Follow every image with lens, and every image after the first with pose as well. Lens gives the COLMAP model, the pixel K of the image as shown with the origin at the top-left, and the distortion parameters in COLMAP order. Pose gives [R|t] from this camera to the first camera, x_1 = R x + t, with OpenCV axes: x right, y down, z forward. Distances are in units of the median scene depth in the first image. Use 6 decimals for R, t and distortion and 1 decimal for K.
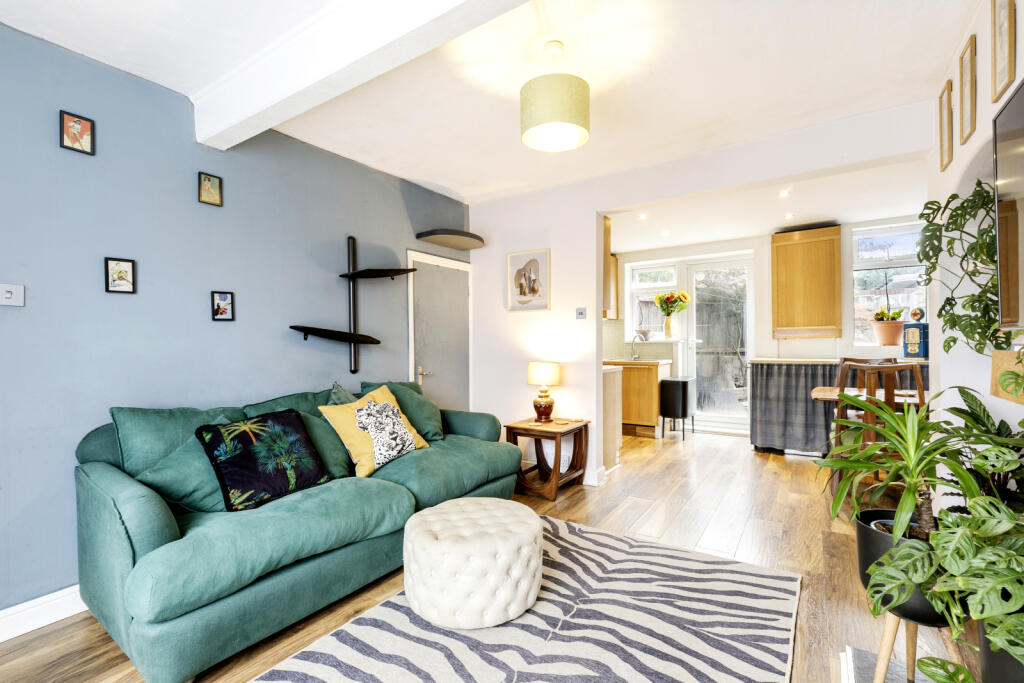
lens RADIAL K [[465.8, 0, 513.5], [0, 465.8, 341.9], [0, 0, 1]] dist [0.012190, -0.000246]
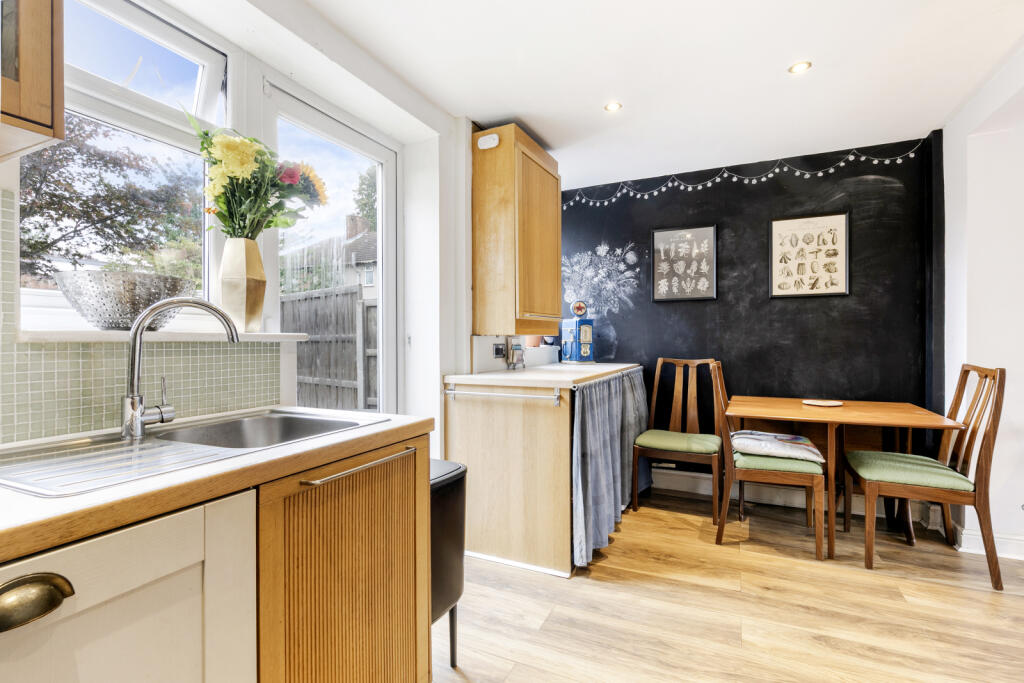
lens RADIAL K [[465.8, 0, 513.5], [0, 465.8, 341.9], [0, 0, 1]] dist [0.012190, -0.000246]
pose [[-0.152810, 0.009372, 0.988211, 0.098736], [0.004842, 0.999950, -0.008735, 0.009064], [-0.988244, 0.003450, -0.152848, 1.705131]]
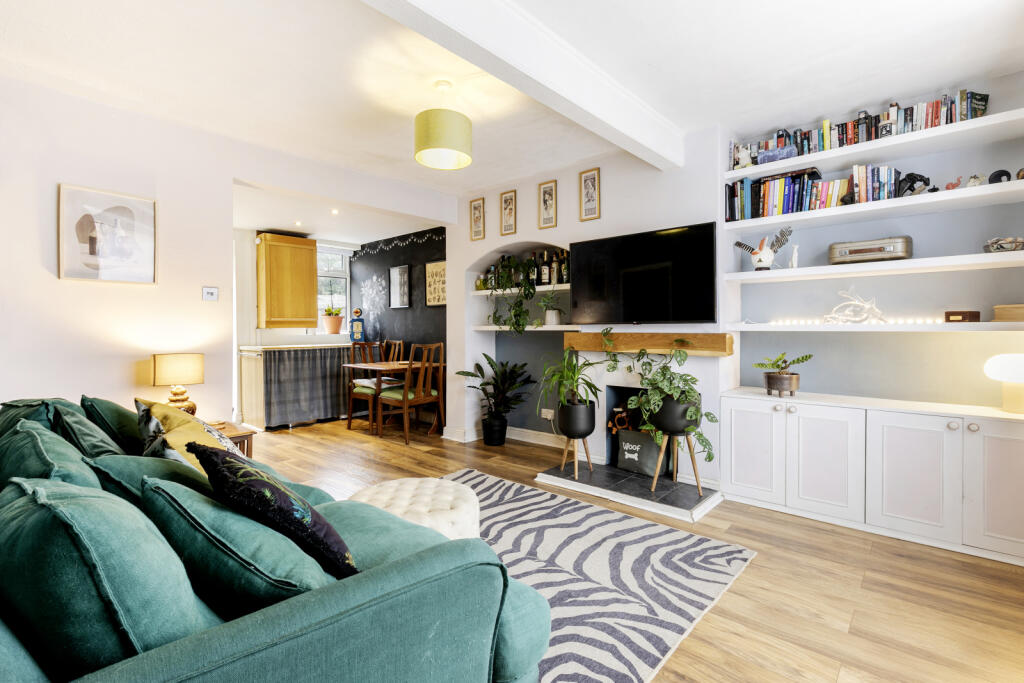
lens RADIAL K [[465.8, 0, 513.5], [0, 465.8, 341.9], [0, 0, 1]] dist [0.012190, -0.000246]
pose [[0.150364, -0.015759, 0.988505, -0.699230], [0.000799, 0.999875, 0.015819, 0.013760], [-0.988630, -0.001589, 0.150358, 0.412531]]
